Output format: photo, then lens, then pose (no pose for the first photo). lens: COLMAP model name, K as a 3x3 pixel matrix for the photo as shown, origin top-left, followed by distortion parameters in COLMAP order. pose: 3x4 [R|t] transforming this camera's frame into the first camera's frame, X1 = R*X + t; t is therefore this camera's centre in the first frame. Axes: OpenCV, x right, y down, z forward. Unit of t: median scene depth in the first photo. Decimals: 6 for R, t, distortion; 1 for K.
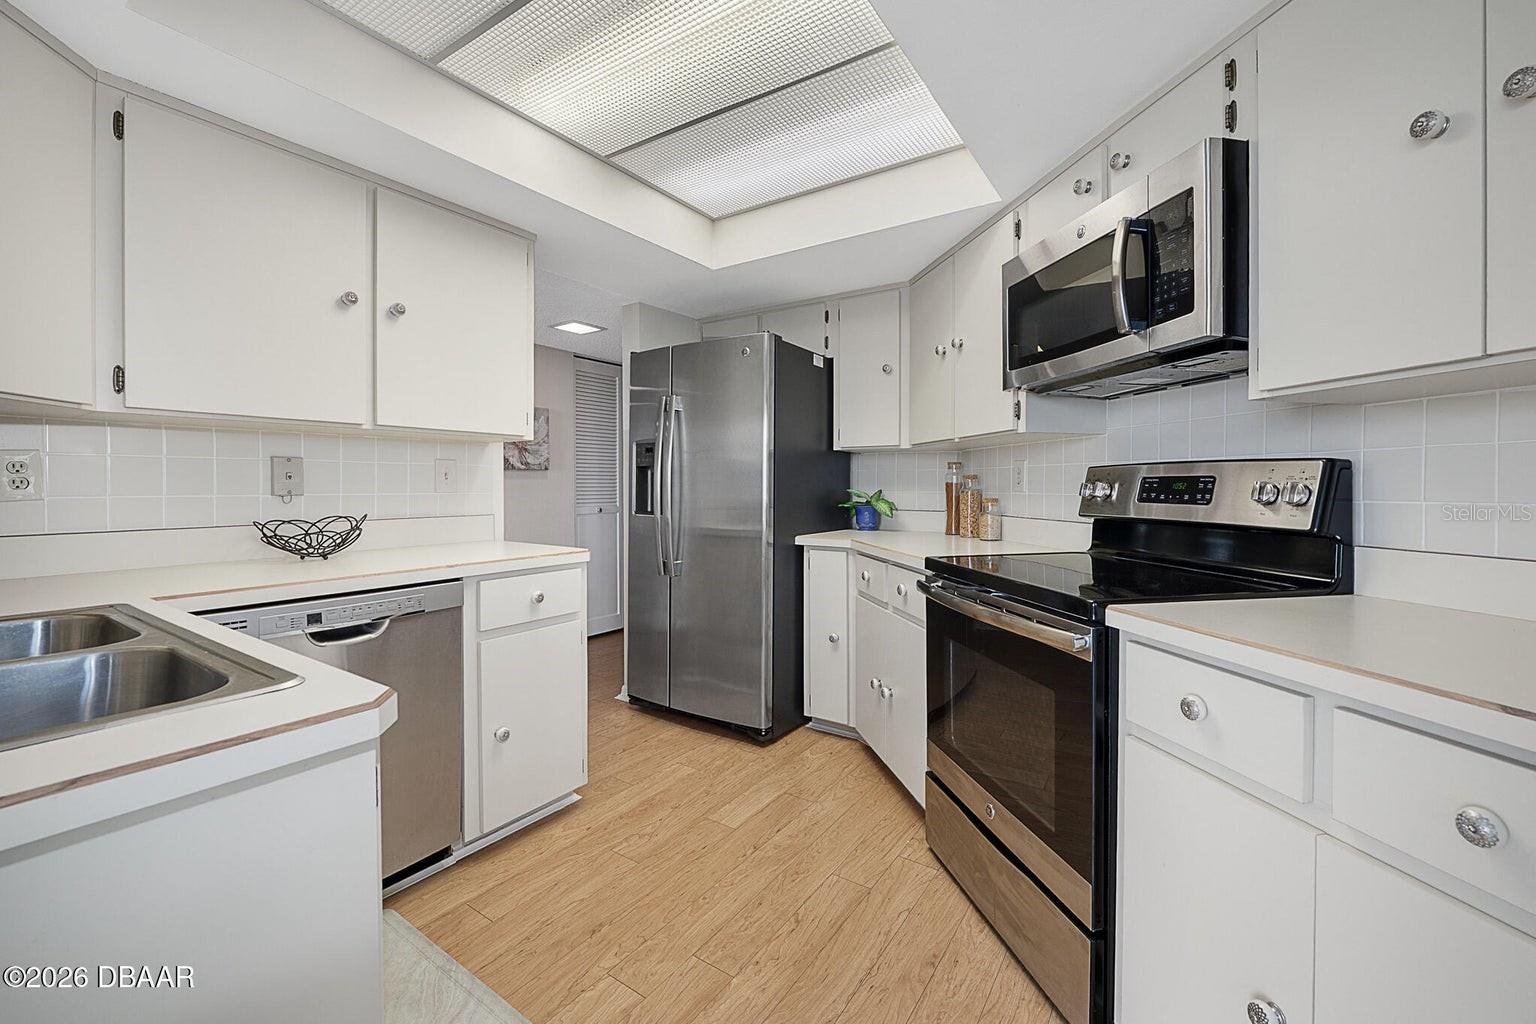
lens RADIAL K [[638.5, 0, 768.4], [0, 638.5, 485.5], [0, 0, 1]] dist [-0.018519, 0.002317]
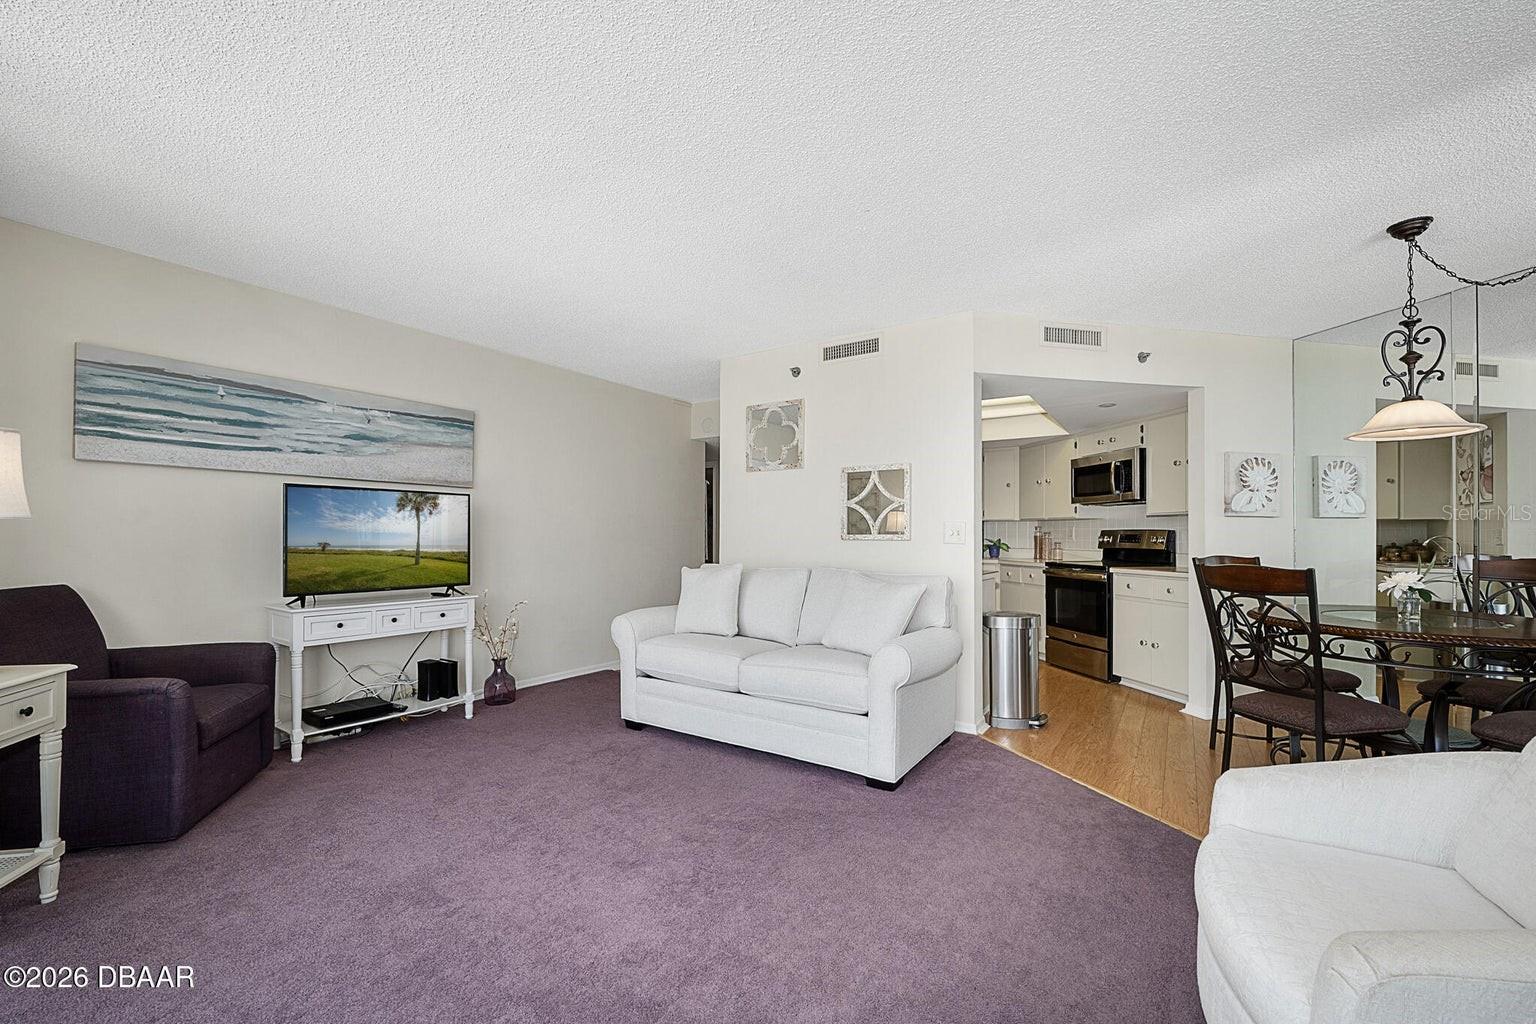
lens RADIAL K [[638.5, 0, 765.0], [0, 638.5, 526.4], [0, 0, 1]] dist [-0.018519, 0.002317]
pose [[0.999993, 0.003087, 0.001986, -1.309876], [-0.003056, 0.999878, -0.015334, -0.000042], [-0.002033, 0.015327, 0.999880, -2.386146]]
